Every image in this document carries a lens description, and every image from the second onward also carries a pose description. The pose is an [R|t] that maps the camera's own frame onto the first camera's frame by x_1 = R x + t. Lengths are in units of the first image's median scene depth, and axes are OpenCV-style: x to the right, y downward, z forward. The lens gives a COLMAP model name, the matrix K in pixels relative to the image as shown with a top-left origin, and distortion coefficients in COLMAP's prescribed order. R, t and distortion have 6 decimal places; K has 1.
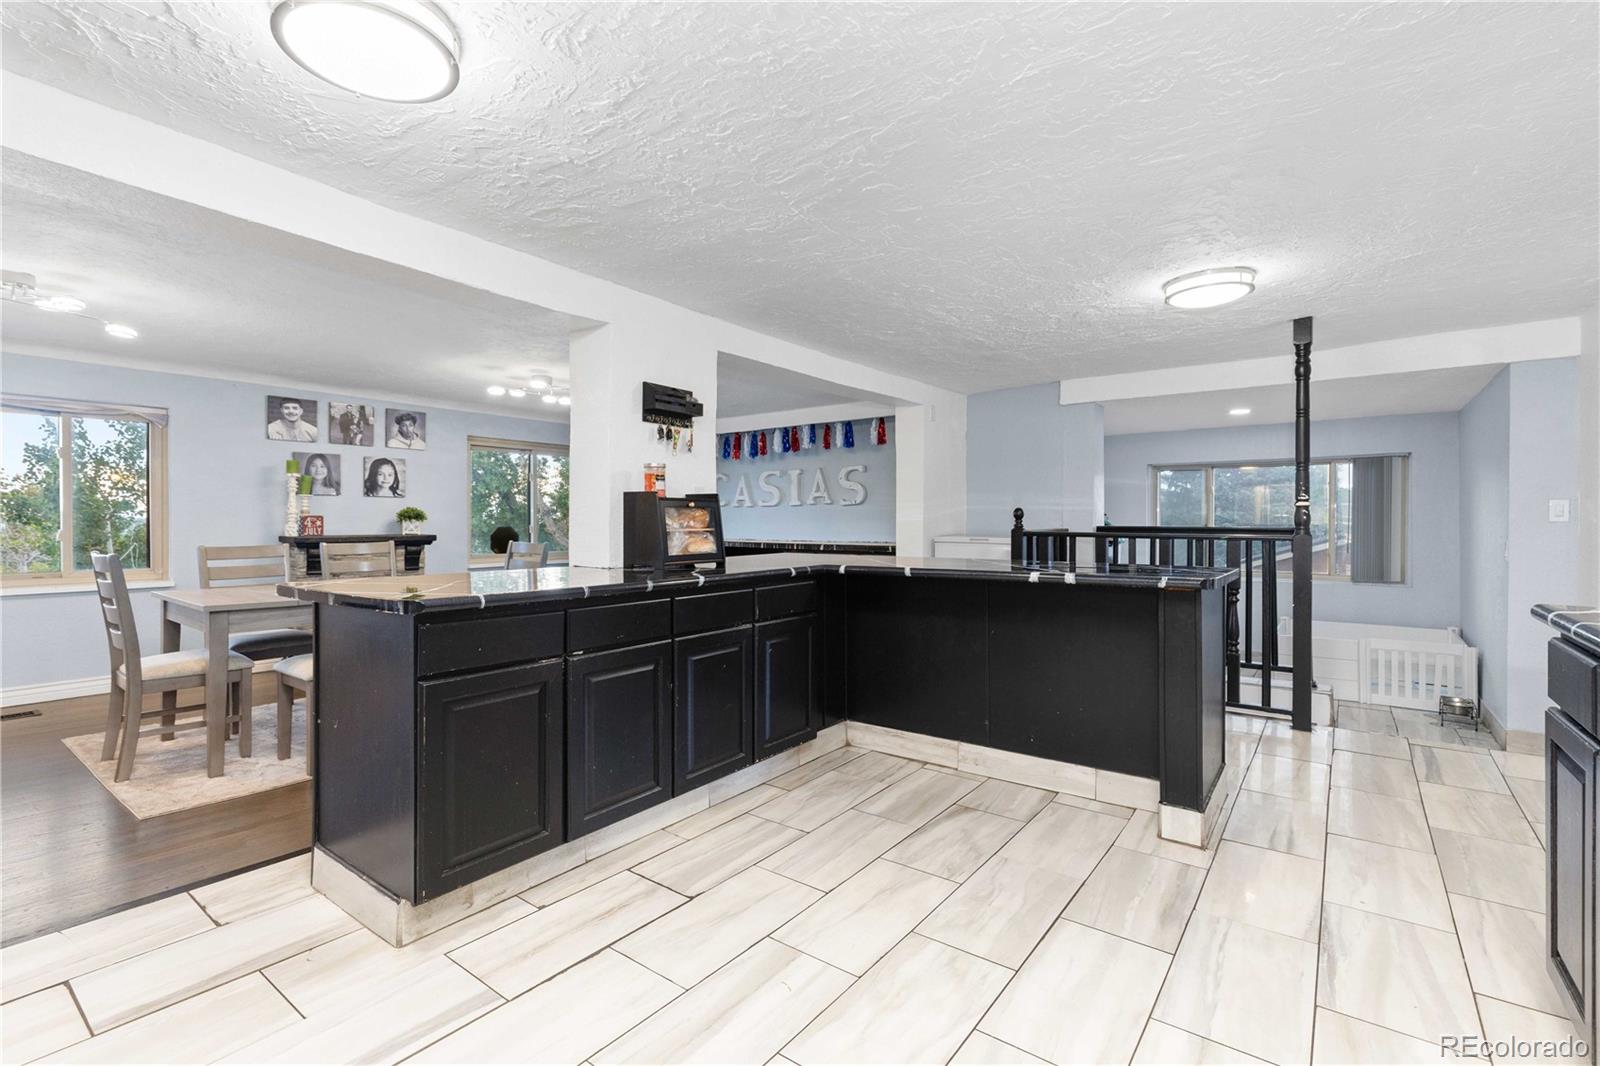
lens RADIAL K [[736.5, 0, 794.8], [0, 736.5, 528.9], [0, 0, 1]] dist [0.004201, -0.000312]
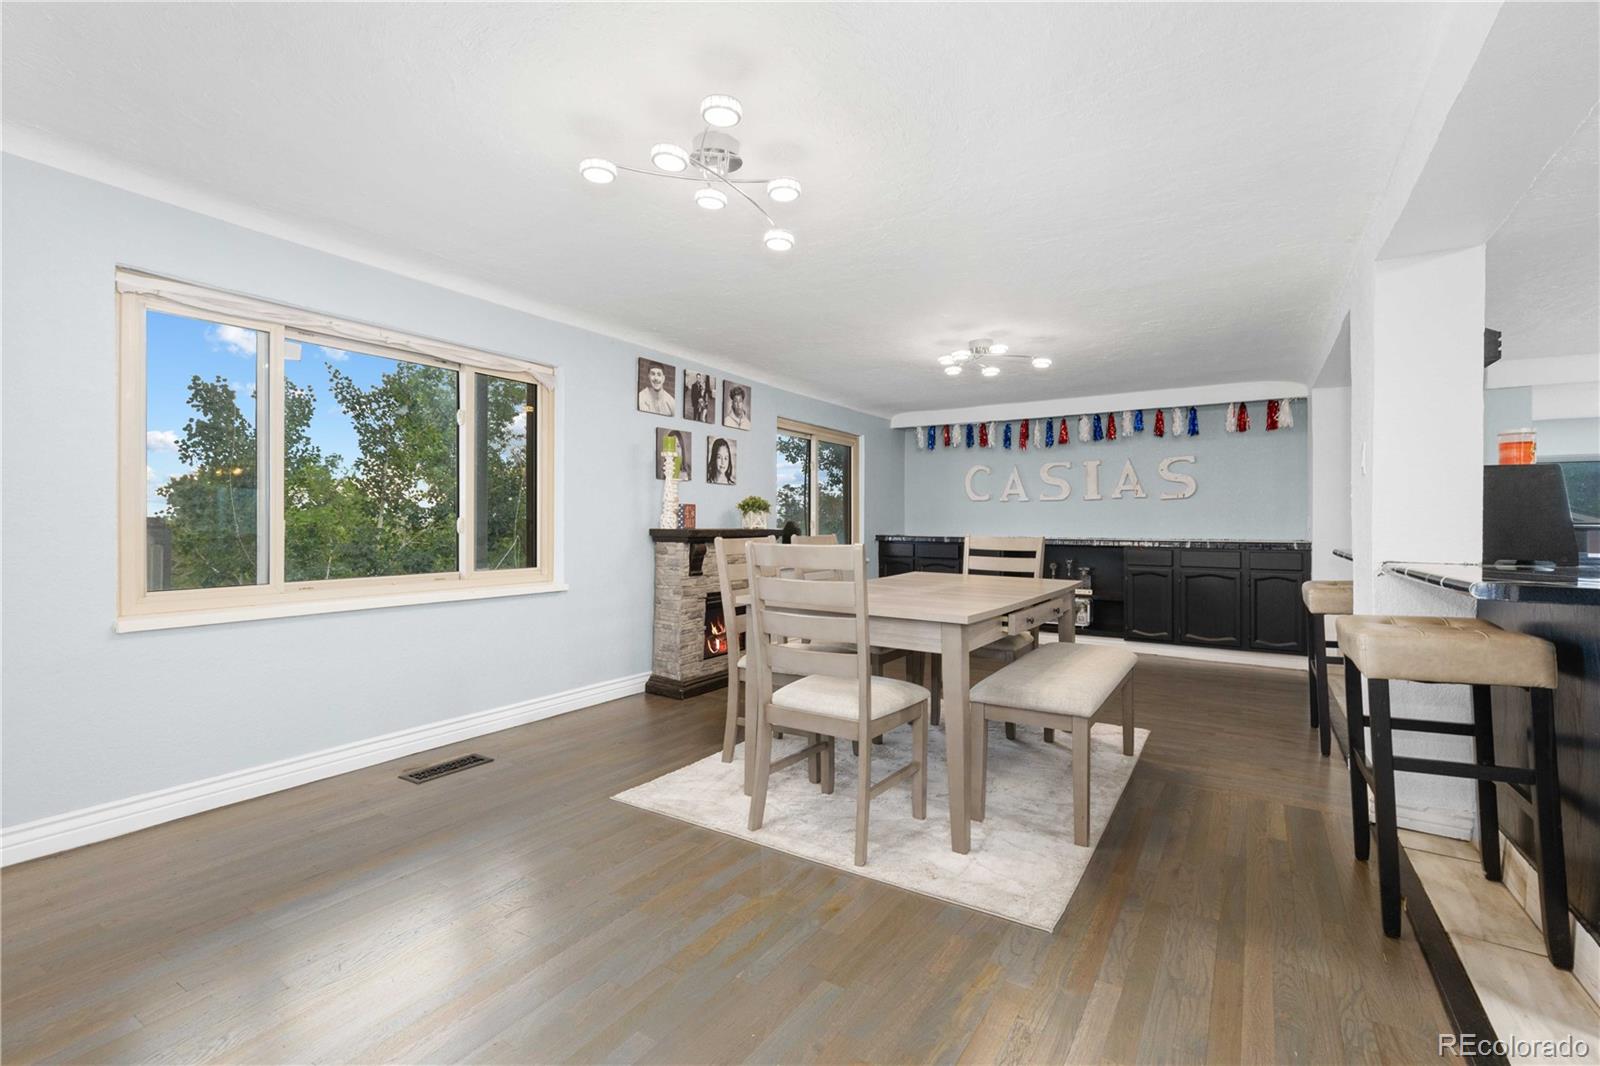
lens RADIAL K [[717.2, 0, 800.0], [0, 717.2, 533.0], [0, 0, 1]] dist [0.011734, 0.000123]
pose [[0.995806, 0.001753, 0.091469, -0.549308], [-0.001881, 0.999997, 0.001307, 0.011991], [-0.091466, -0.001474, 0.995807, 0.170095]]
